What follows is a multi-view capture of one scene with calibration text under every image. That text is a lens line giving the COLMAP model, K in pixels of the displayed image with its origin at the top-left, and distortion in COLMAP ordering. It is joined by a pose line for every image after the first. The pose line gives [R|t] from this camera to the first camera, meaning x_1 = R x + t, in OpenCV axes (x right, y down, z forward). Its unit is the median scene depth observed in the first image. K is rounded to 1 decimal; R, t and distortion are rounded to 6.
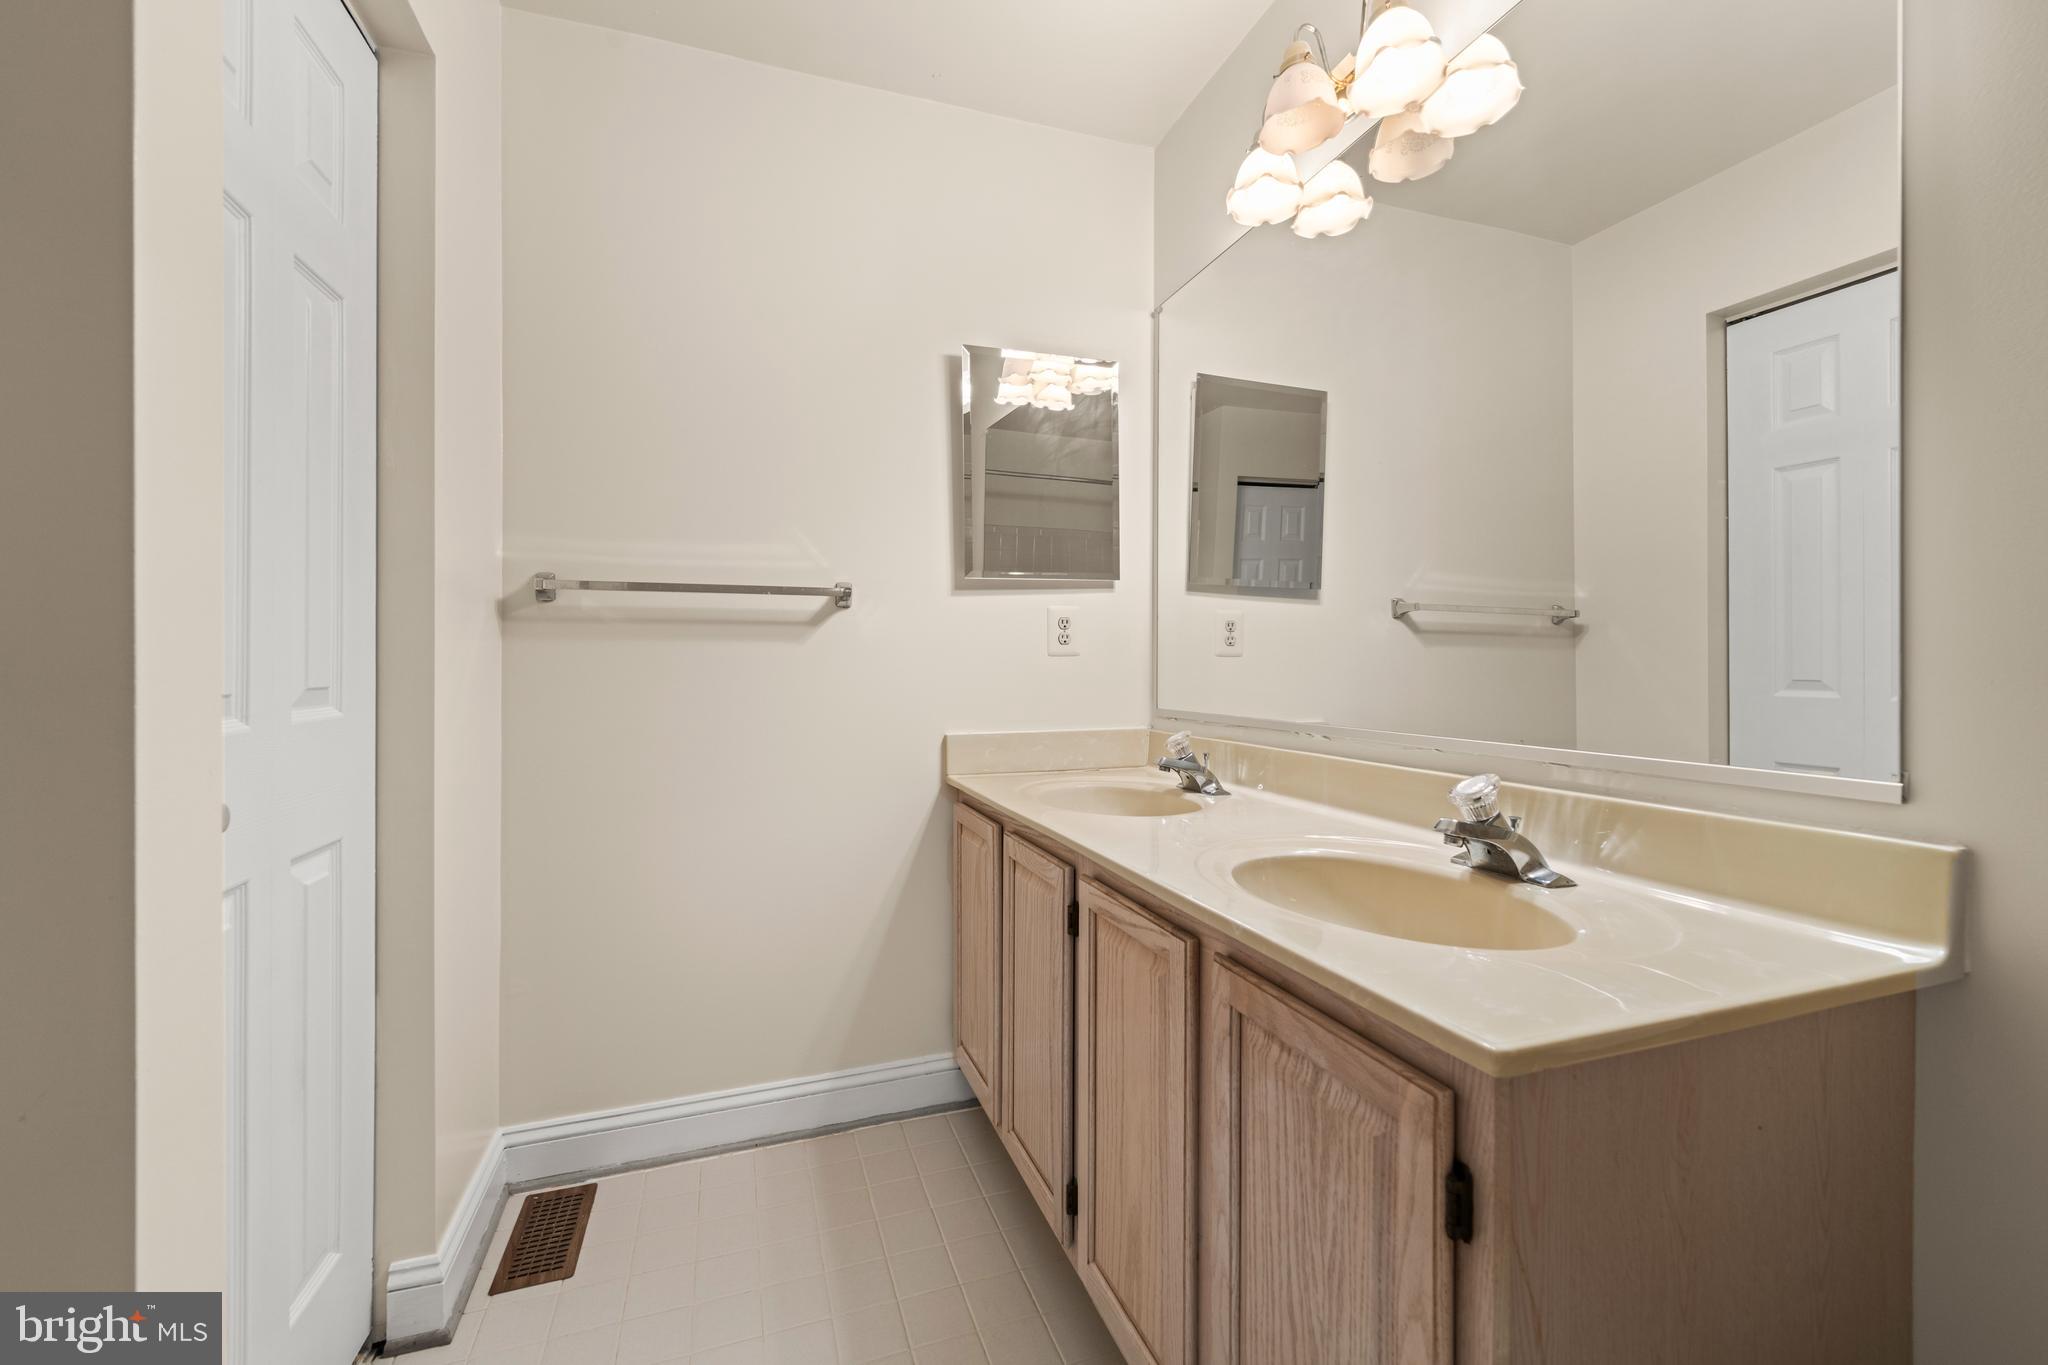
lens RADIAL K [[834.5, 0, 1025.8], [0, 834.5, 671.9], [0, 0, 1]] dist [0.001219, -0.000072]
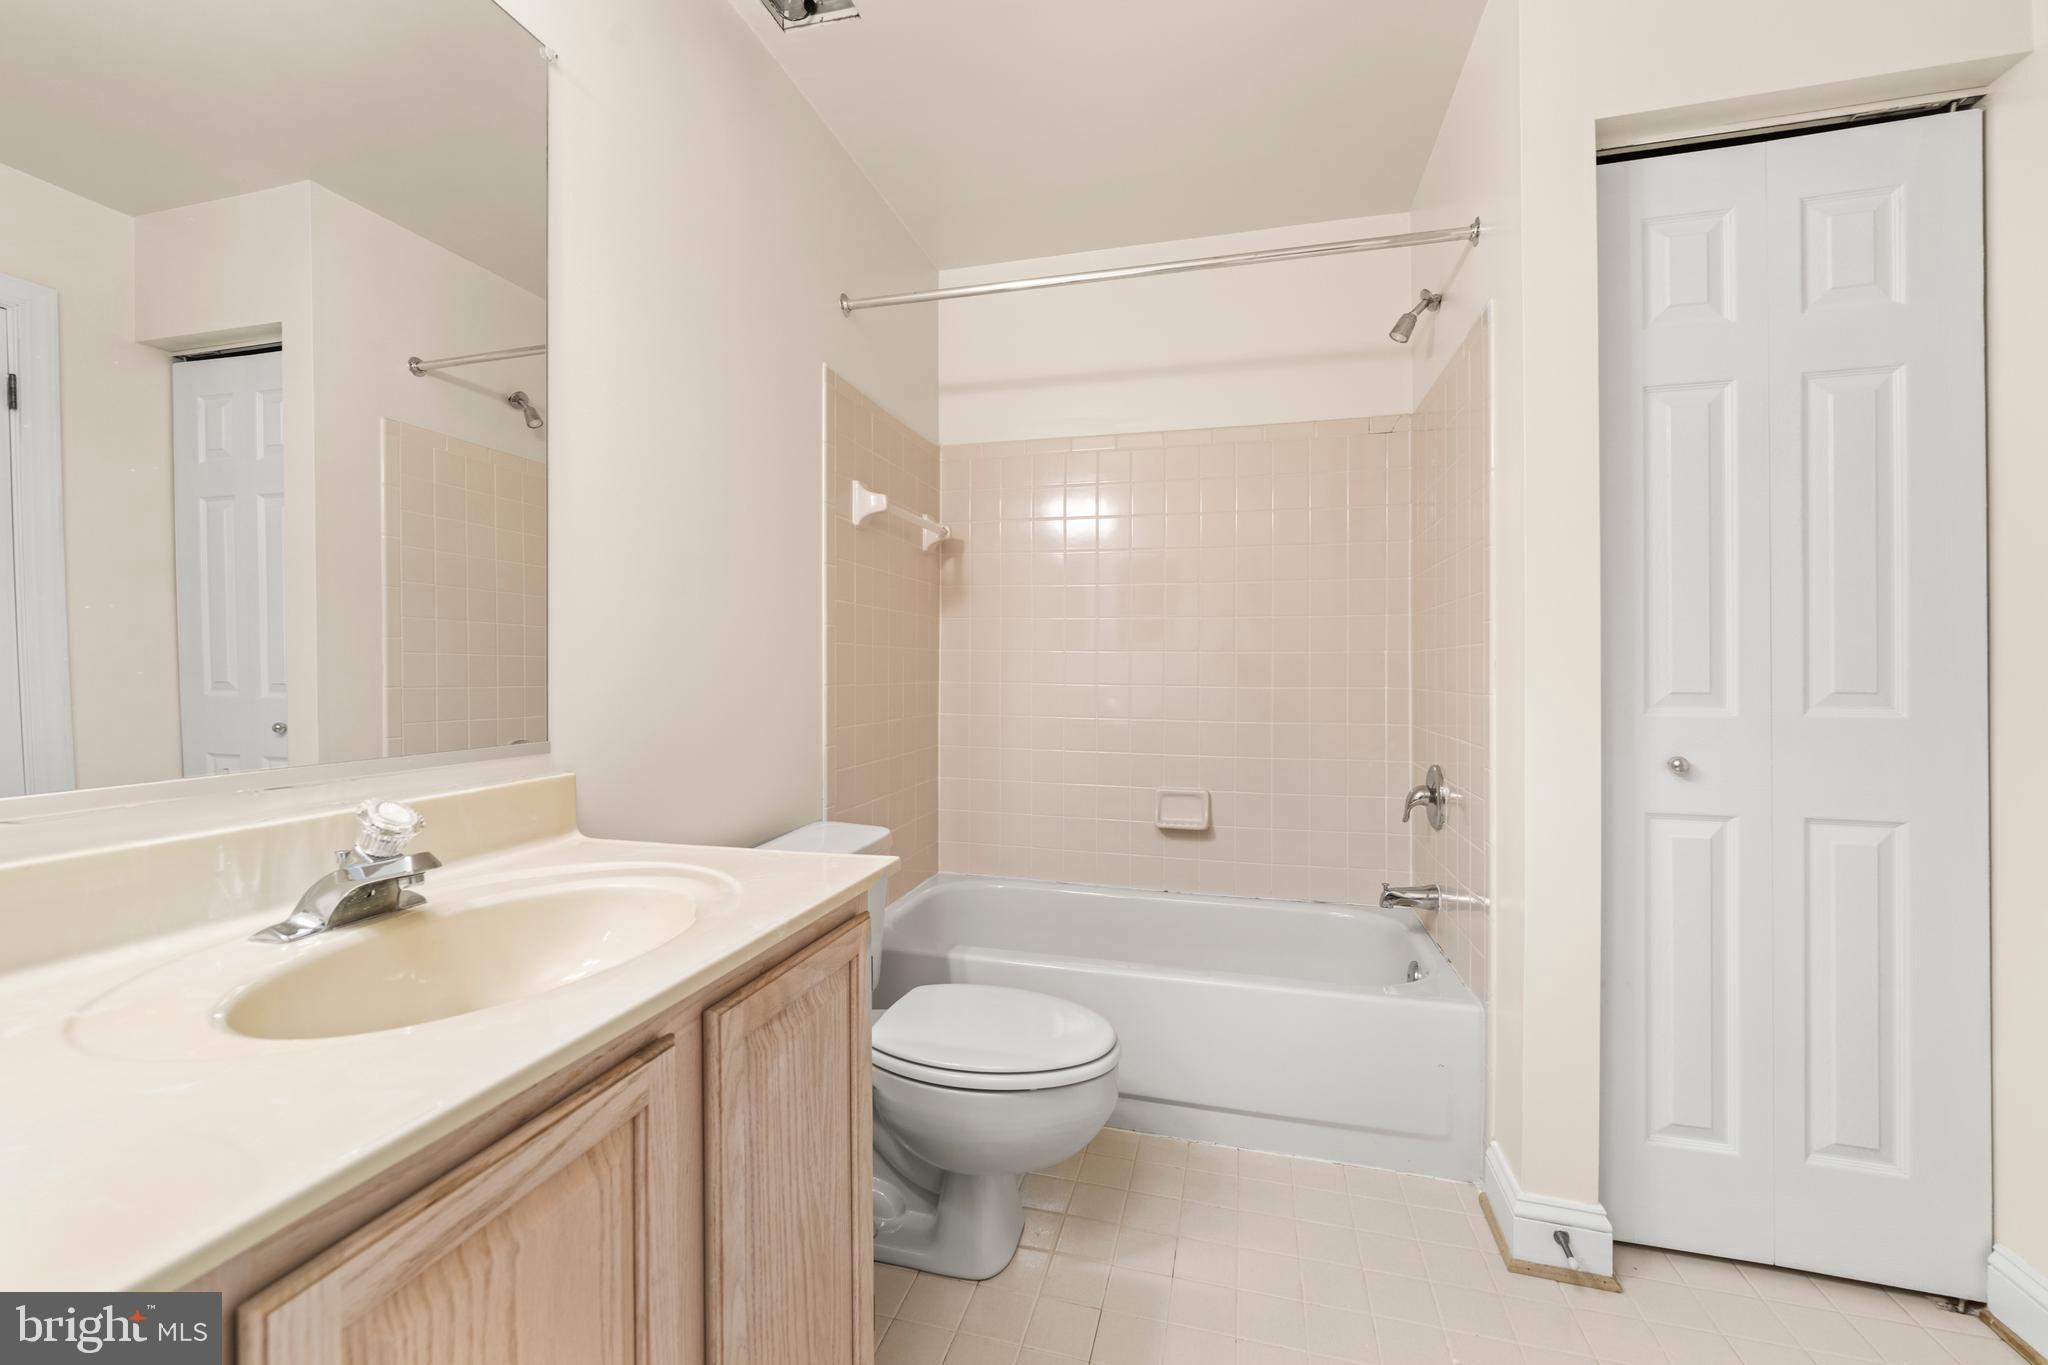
lens RADIAL K [[834.5, 0, 1020.9], [0, 834.5, 676.1], [0, 0, 1]] dist [0.001219, -0.000072]
pose [[-0.823122, -0.002161, 0.567861, -0.558316], [0.004922, 0.999928, 0.010940, -0.008010], [-0.567844, 0.011800, -0.823052, 1.668895]]
